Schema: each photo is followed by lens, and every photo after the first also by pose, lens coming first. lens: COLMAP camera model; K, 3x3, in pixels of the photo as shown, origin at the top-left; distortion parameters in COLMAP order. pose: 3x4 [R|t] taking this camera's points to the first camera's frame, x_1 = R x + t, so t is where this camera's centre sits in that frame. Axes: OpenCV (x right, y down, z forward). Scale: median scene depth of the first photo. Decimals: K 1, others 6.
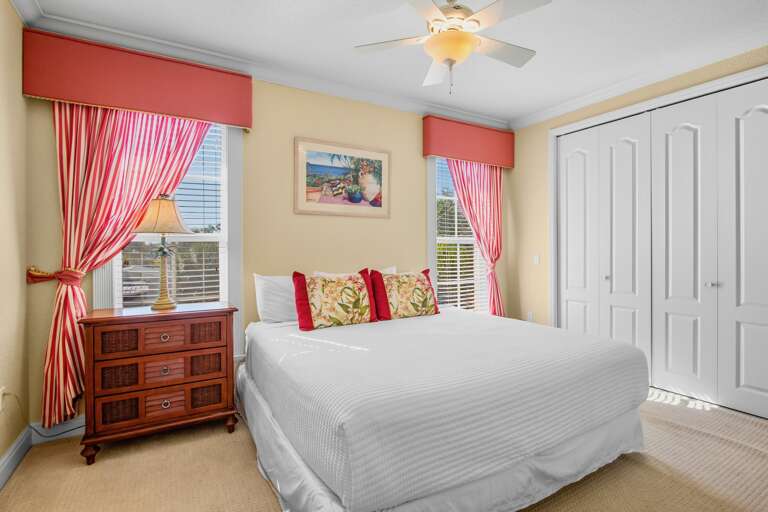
lens RADIAL K [[372.3, 0, 383.8], [0, 372.3, 249.5], [0, 0, 1]] dist [-0.009100, 0.000050]
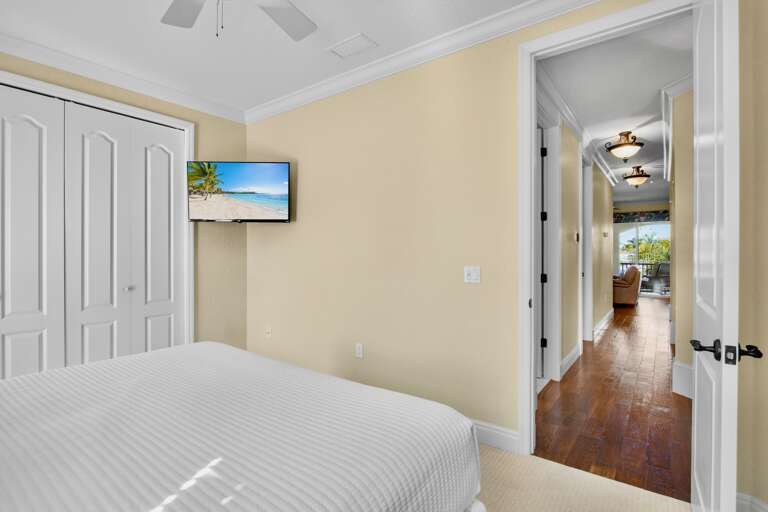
lens RADIAL K [[372.3, 0, 383.9], [0, 372.3, 256.1], [0, 0, 1]] dist [-0.009100, 0.000050]
pose [[-0.384935, -0.000261, 0.922943, -0.421721], [0.007509, 0.999966, 0.003414, -0.000113], [-0.922913, 0.008245, -0.384920, 0.696403]]
